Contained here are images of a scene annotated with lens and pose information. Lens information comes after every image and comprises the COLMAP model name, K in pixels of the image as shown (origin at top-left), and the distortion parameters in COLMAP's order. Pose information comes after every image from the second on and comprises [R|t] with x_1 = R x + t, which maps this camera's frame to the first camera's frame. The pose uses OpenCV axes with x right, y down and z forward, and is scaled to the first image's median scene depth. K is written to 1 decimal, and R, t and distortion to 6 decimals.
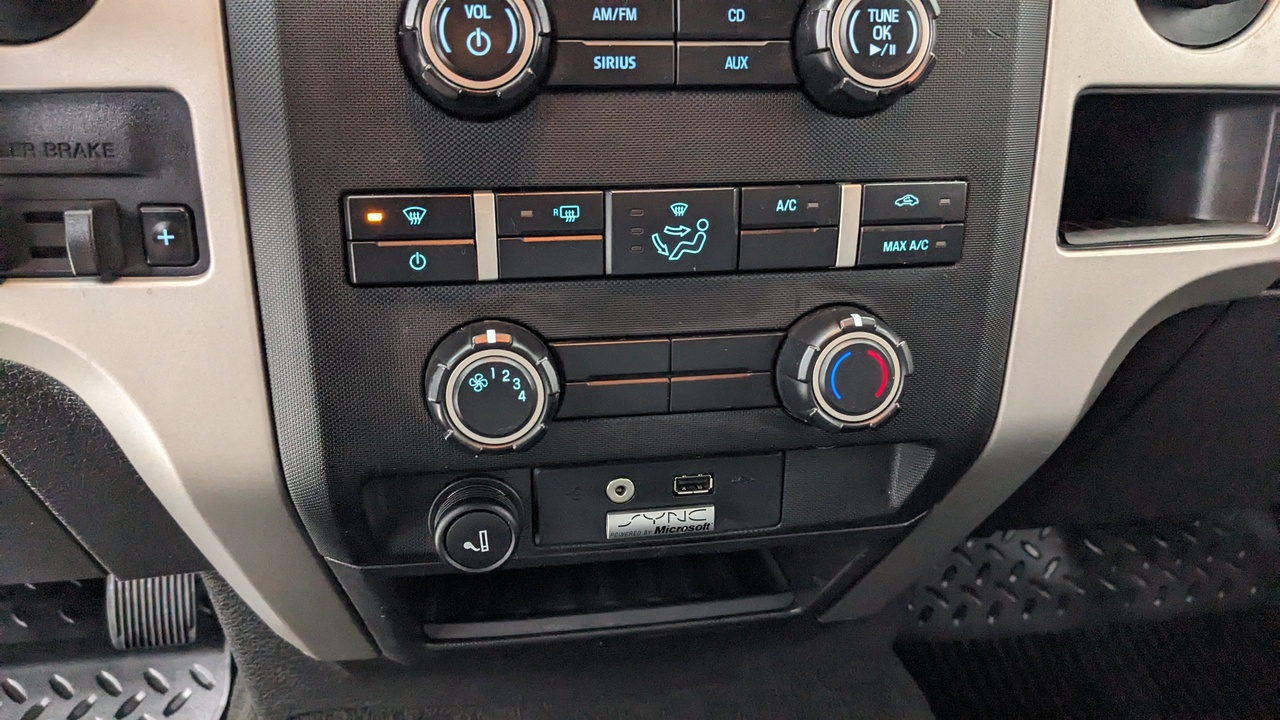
lens RADIAL K [[997.9, 0, 634.7], [0, 997.9, 397.3], [0, 0, 1]] dist [0.057666, -0.105727]
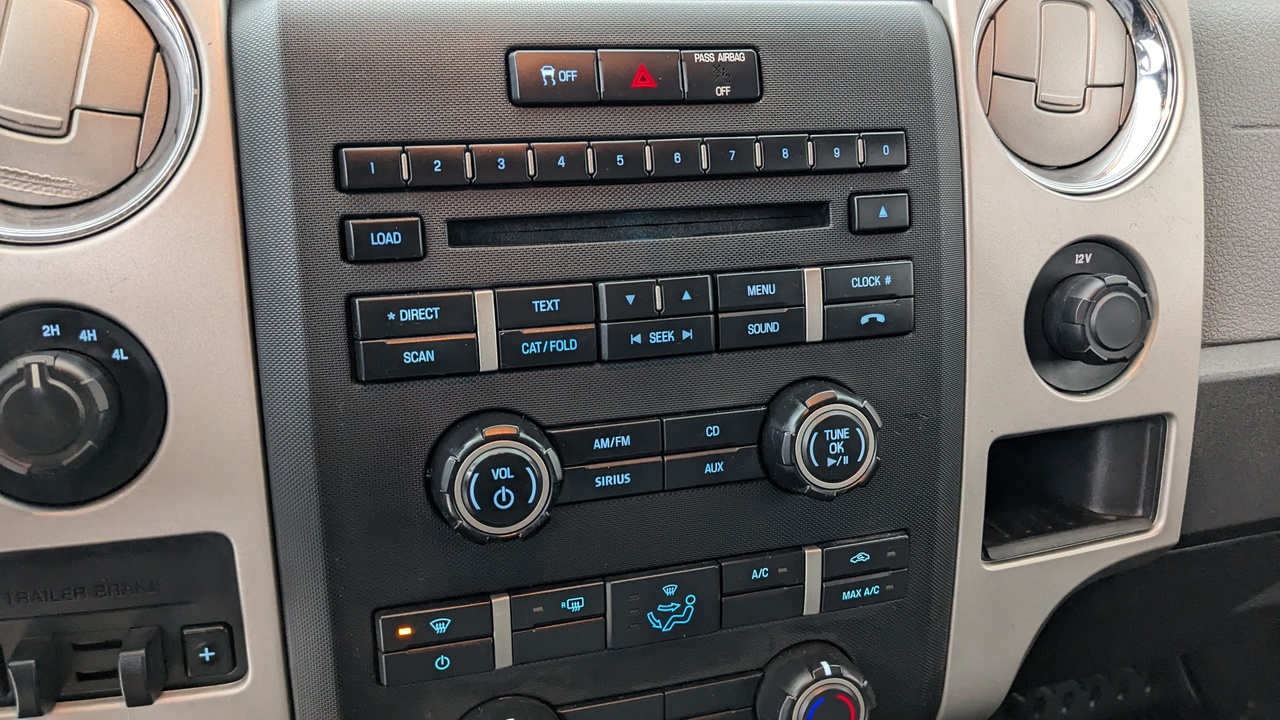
lens RADIAL K [[997.9, 0, 626.7], [0, 997.9, 340.2], [0, 0, 1]] dist [0.057666, -0.105727]
pose [[0.993978, -0.040655, 0.101759, -0.110532], [0.049087, 0.995442, -0.081772, -0.385018], [-0.097971, 0.086274, 0.991443, -0.153606]]
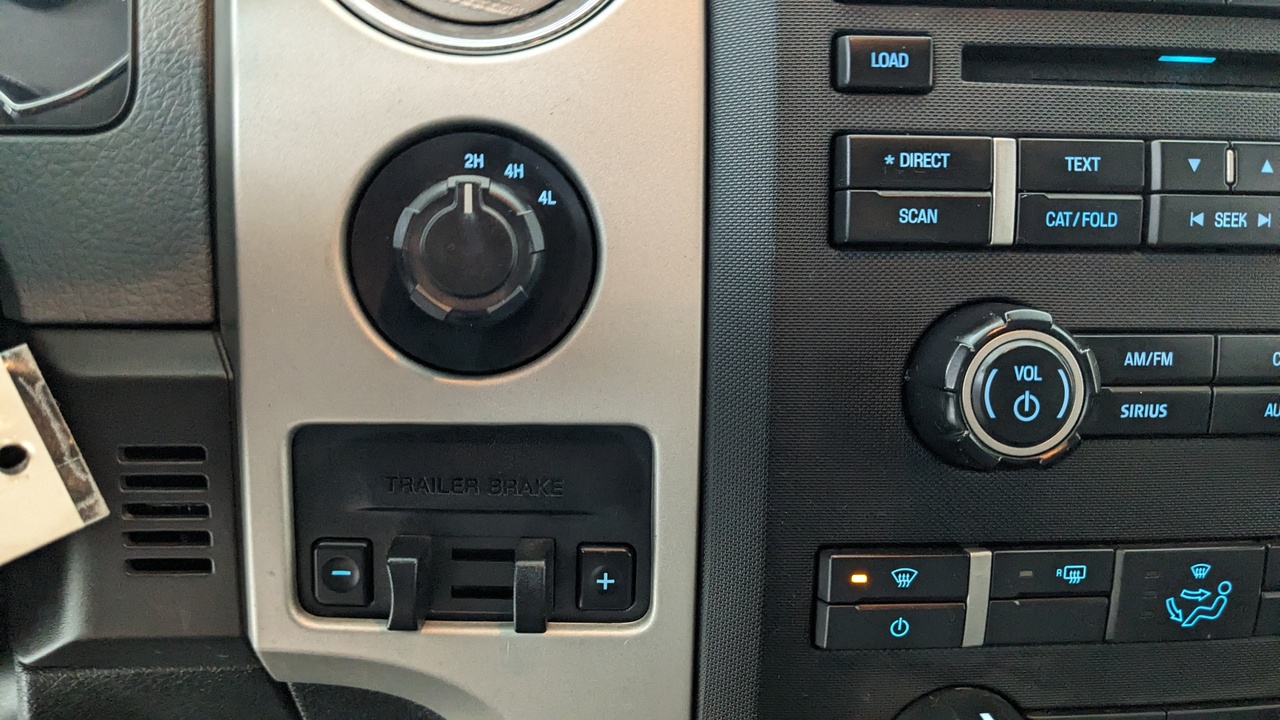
lens RADIAL K [[997.9, 0, 627.9], [0, 997.9, 358.2], [0, 0, 1]] dist [0.057666, -0.105727]
pose [[0.997120, 0.031376, -0.069040, -0.390069], [-0.040315, 0.990409, -0.132156, -0.237103], [0.064231, 0.134558, 0.988822, 0.104712]]
